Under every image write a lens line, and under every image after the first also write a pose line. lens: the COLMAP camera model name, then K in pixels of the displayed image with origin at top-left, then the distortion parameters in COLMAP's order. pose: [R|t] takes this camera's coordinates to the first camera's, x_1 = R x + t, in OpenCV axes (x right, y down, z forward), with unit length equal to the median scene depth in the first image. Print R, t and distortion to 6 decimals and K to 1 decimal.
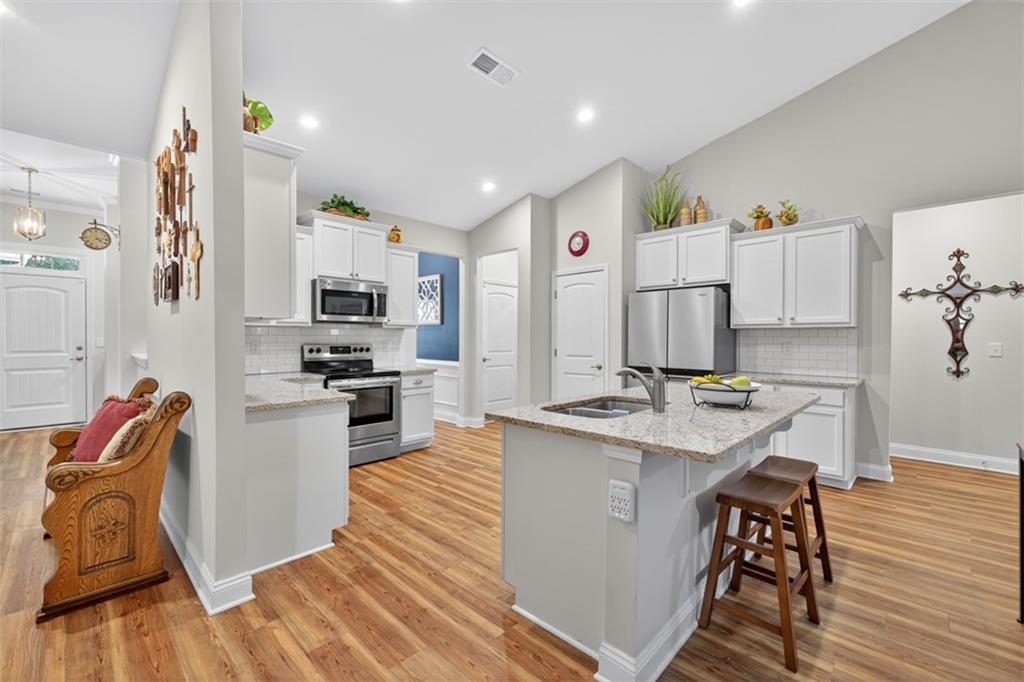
lens RADIAL K [[428.9, 0, 512.0], [0, 428.9, 341.0], [0, 0, 1]] dist [0.003782, 0.000202]
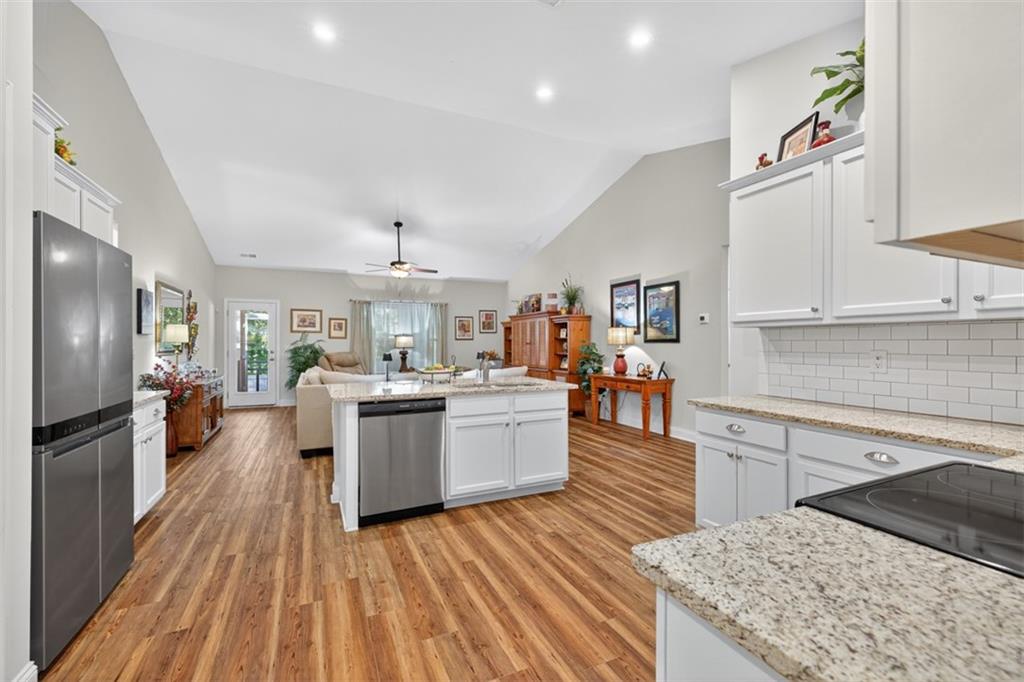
lens RADIAL K [[428.9, 0, 512.0], [0, 428.9, 341.0], [0, 0, 1]] dist [0.003782, 0.000202]
pose [[-0.932403, 0.000294, 0.361419, -0.293392], [0.000825, 0.999999, 0.001315, -0.013433], [-0.361418, 0.001524, -0.932403, 1.791634]]
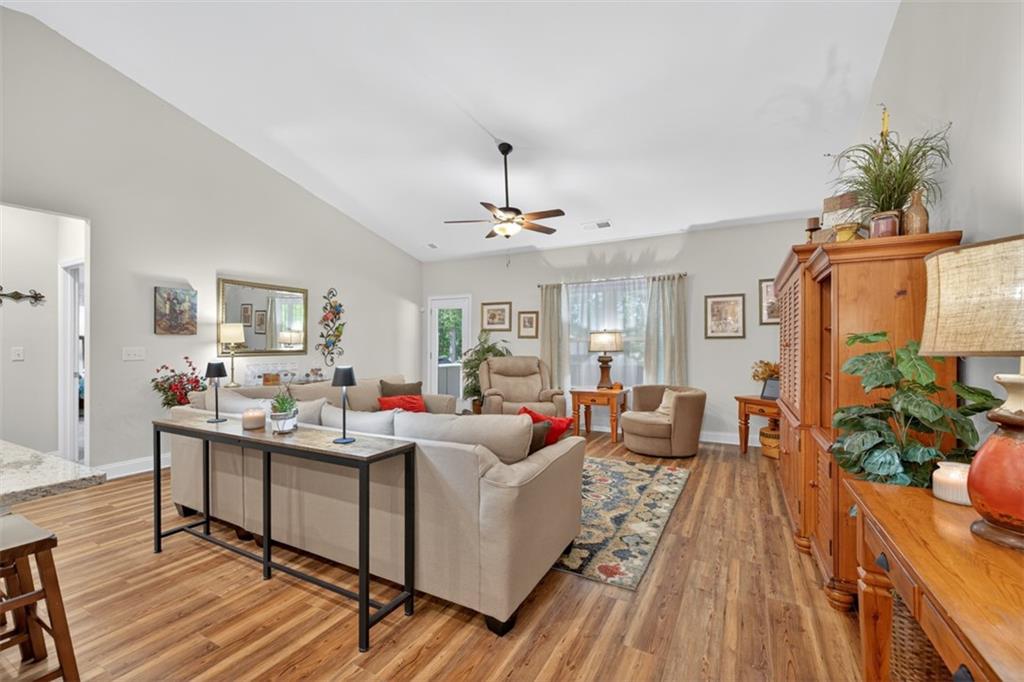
lens RADIAL K [[433.7, 0, 508.6], [0, 433.7, 346.4], [0, 0, 1]] dist [0.002405, 0.000187]
pose [[-0.259661, -0.006371, 0.965679, -0.255182], [0.003201, 0.999967, 0.007458, -0.002219], [-0.965695, 0.005028, -0.259632, 0.171502]]
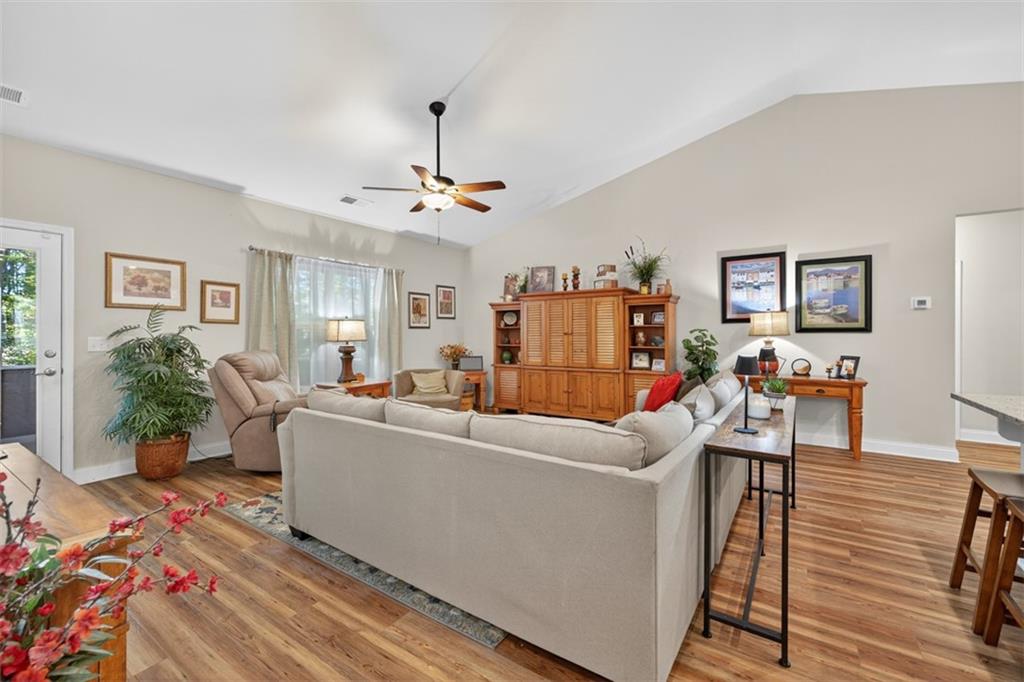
lens RADIAL K [[427.3, 0, 509.3], [0, 427.3, 331.8], [0, 0, 1]] dist [0.002172, 0.000204]
pose [[-0.985749, -0.003146, -0.168192, 1.155167], [-0.003087, 0.999995, -0.000616, -0.001150], [0.168193, -0.000088, -0.985754, 1.069345]]
